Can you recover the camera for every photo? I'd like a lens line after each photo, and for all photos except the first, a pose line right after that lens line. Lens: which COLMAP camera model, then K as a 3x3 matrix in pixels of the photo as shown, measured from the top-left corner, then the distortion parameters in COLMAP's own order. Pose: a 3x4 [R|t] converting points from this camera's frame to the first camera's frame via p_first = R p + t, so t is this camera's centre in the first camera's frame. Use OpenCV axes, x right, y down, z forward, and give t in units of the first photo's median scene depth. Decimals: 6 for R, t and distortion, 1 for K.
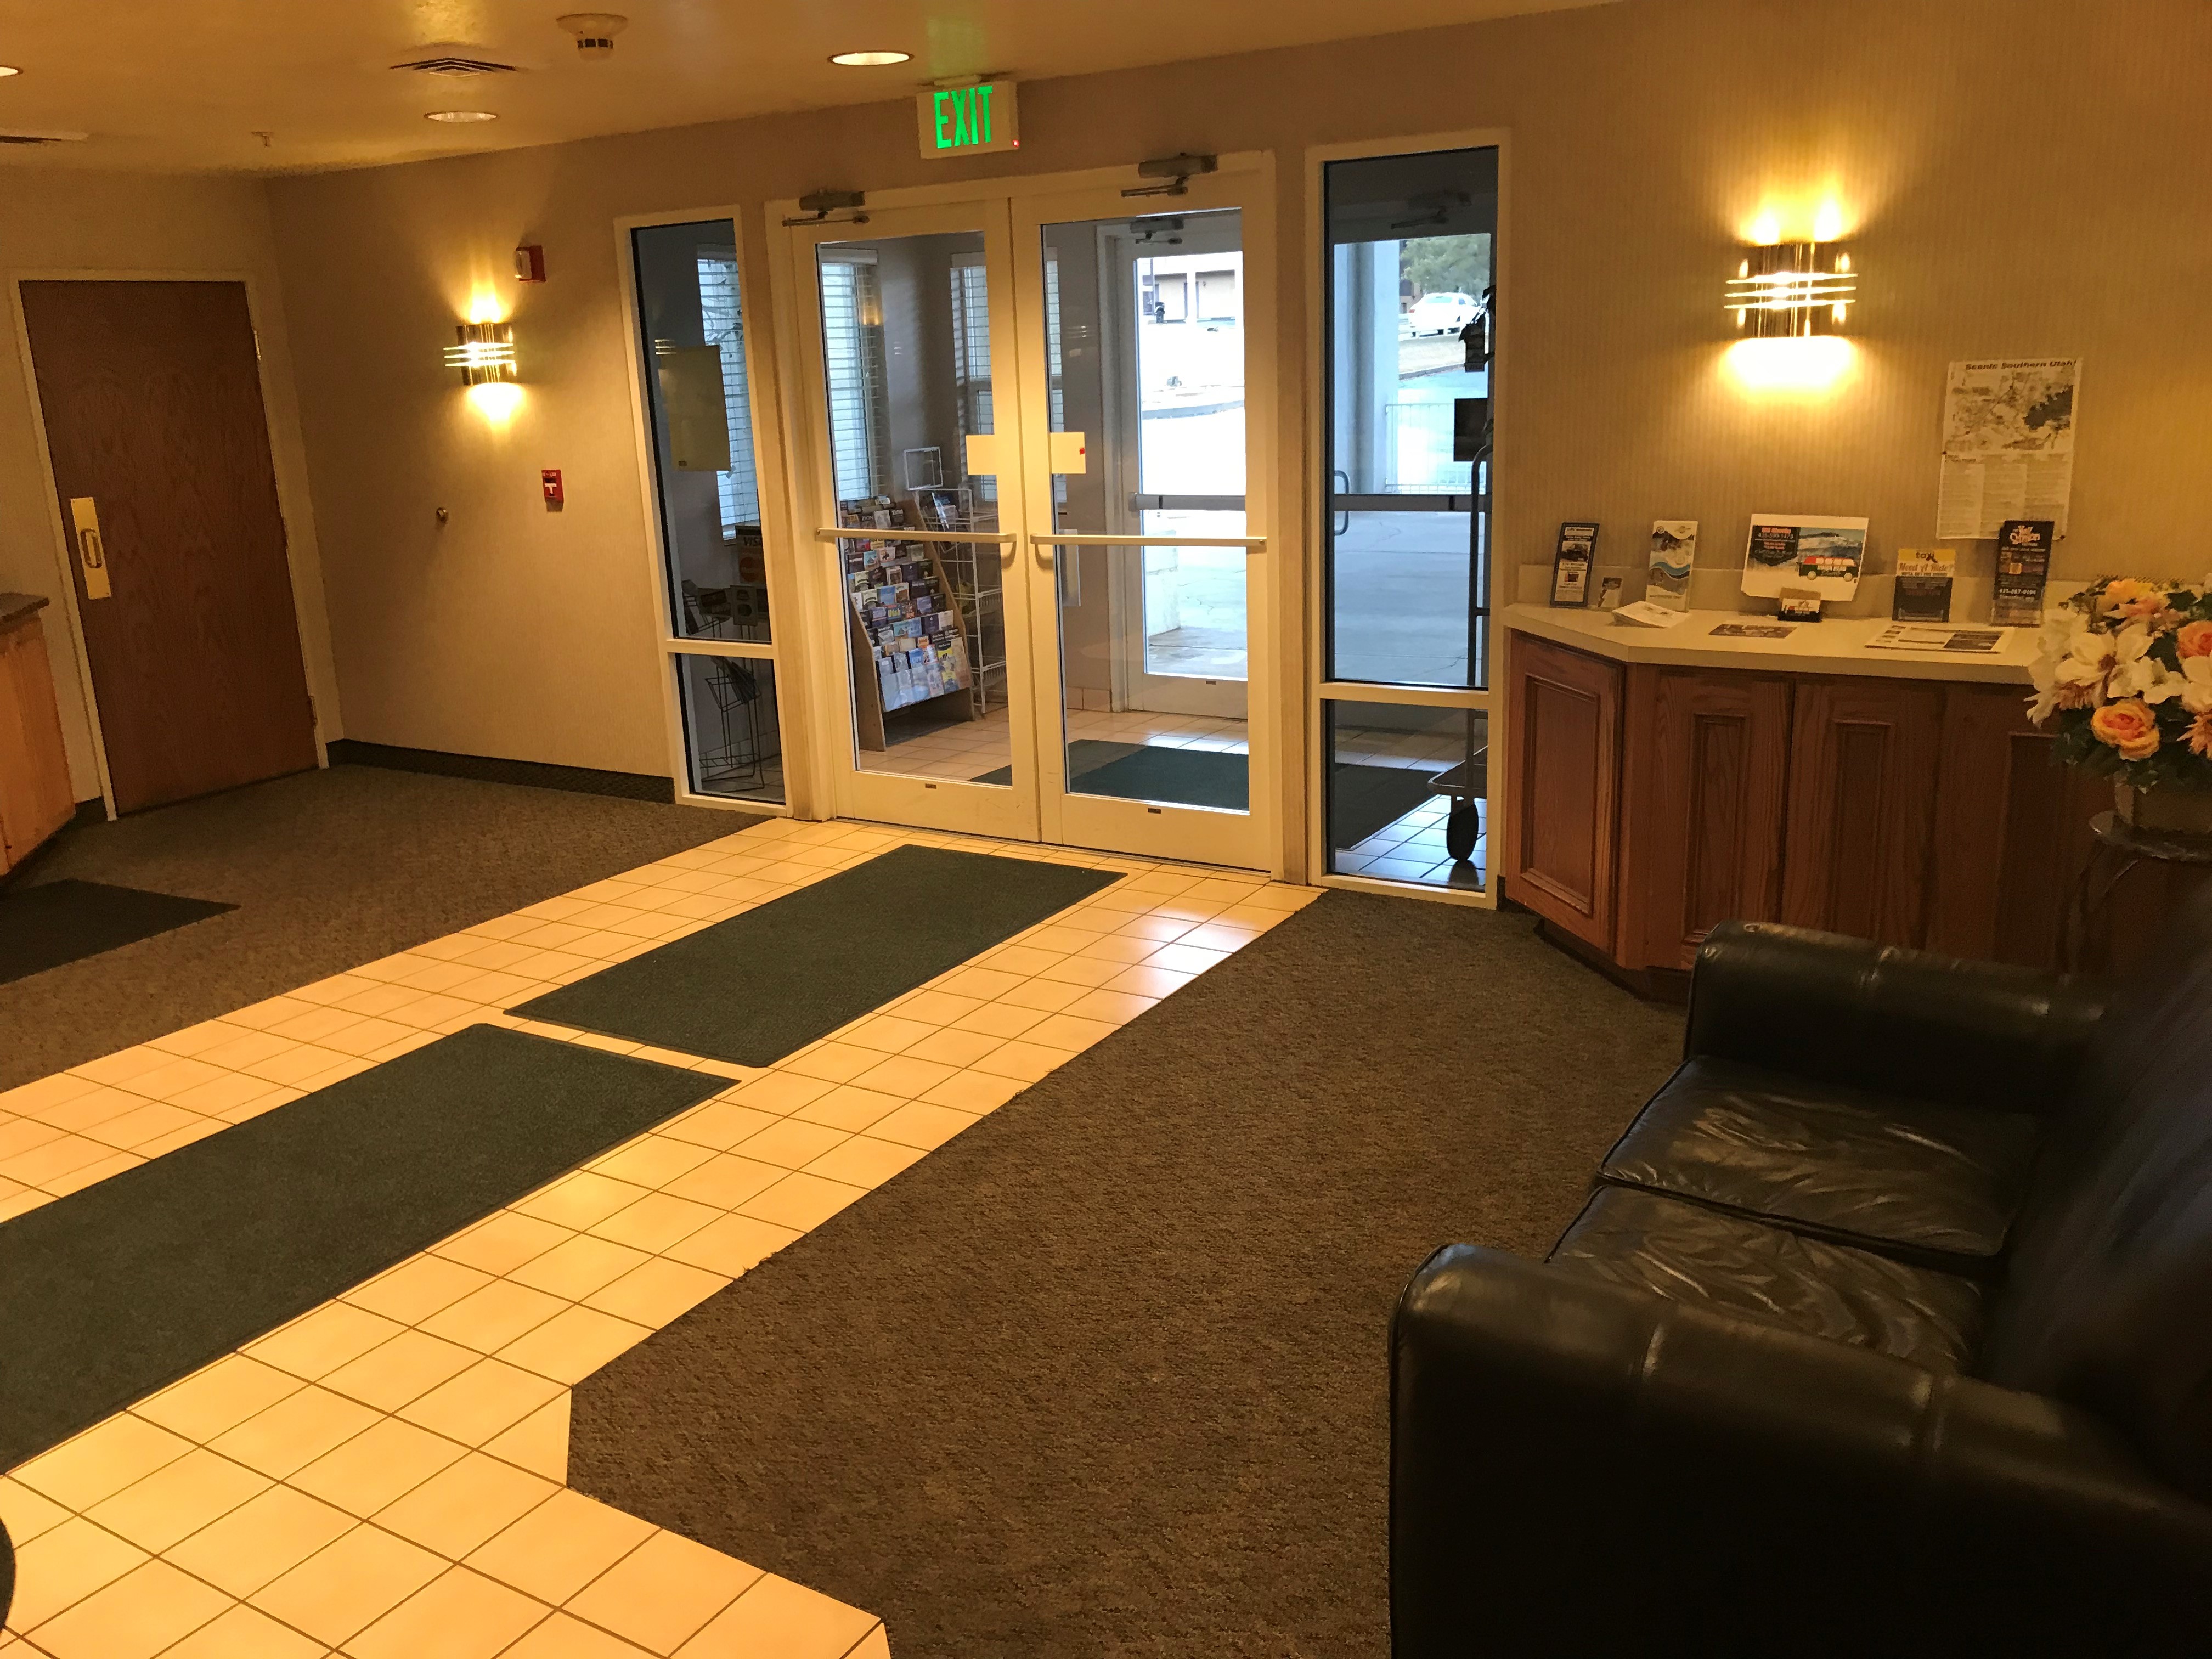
lens RADIAL K [[1818.4, 0, 1097.9], [0, 1818.4, 833.6], [0, 0, 1]] dist [0.029871, -0.038866]
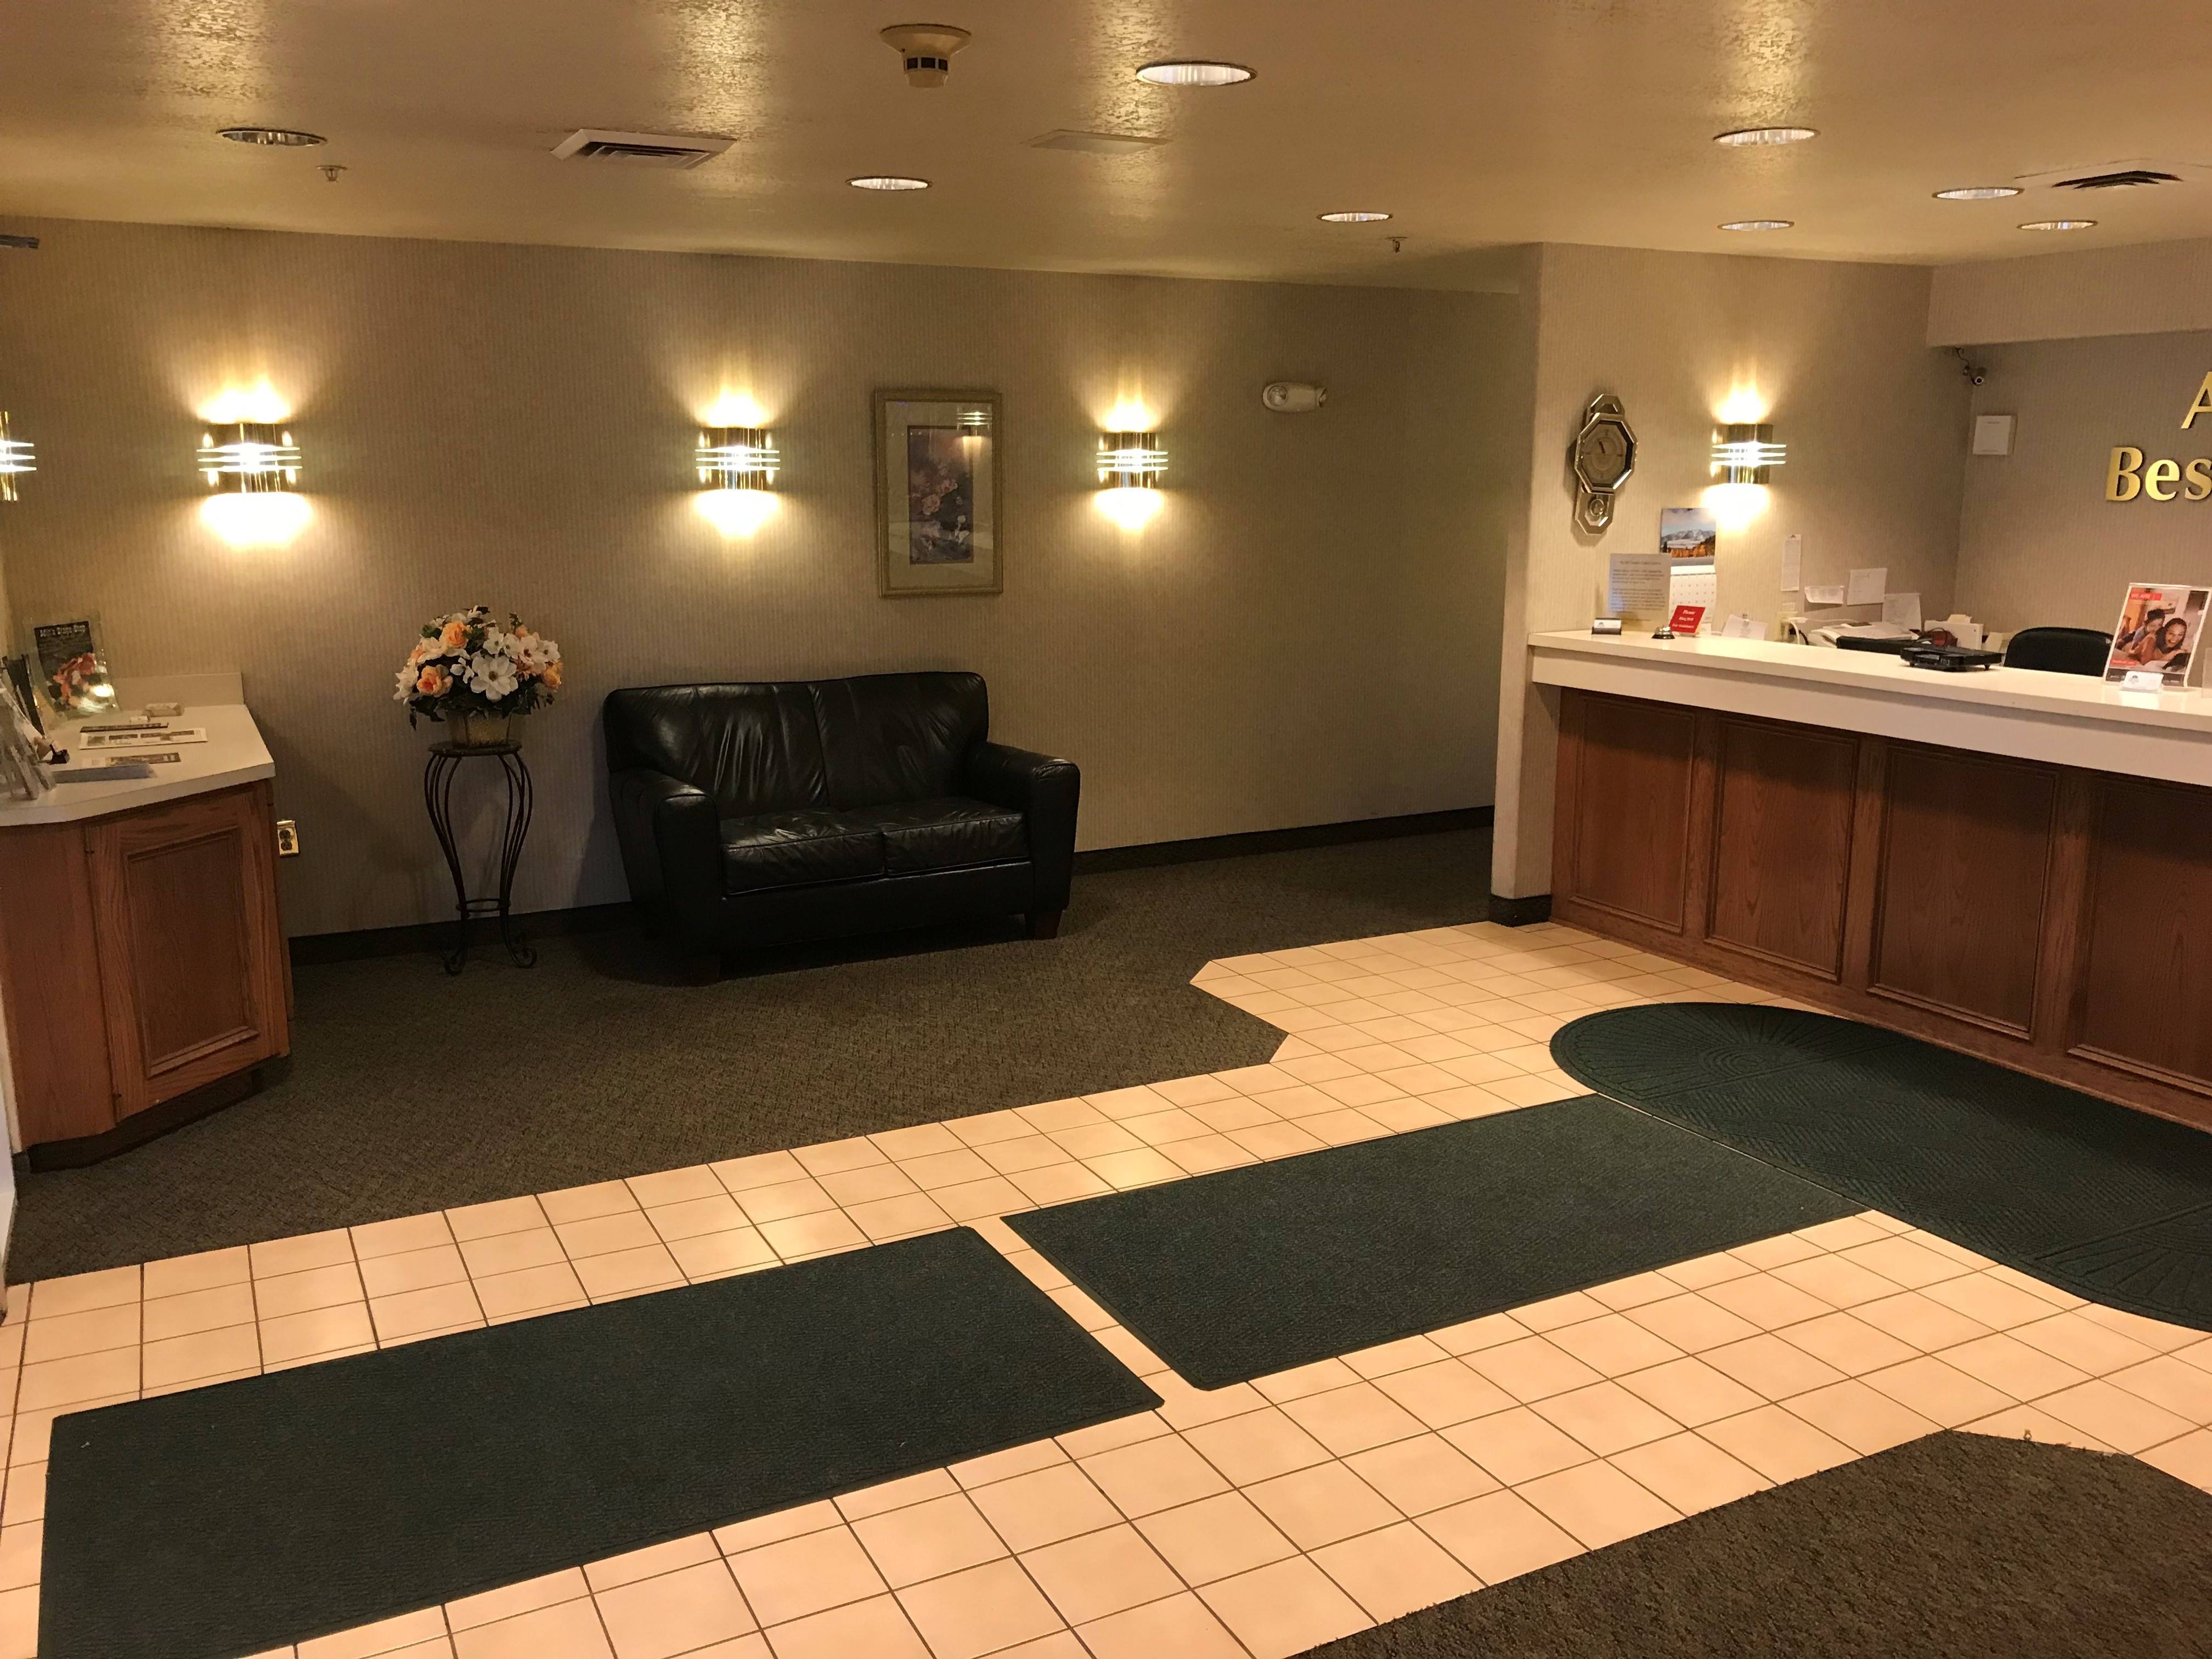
lens RADIAL K [[1818.4, 0, 1103.4], [0, 1818.4, 826.0], [0, 0, 1]] dist [0.029871, -0.038866]
pose [[-0.851475, -0.059894, 0.520964, -0.814674], [0.172882, 0.905853, 0.386706, -0.459971], [-0.495078, 0.419336, -0.760957, 1.803264]]
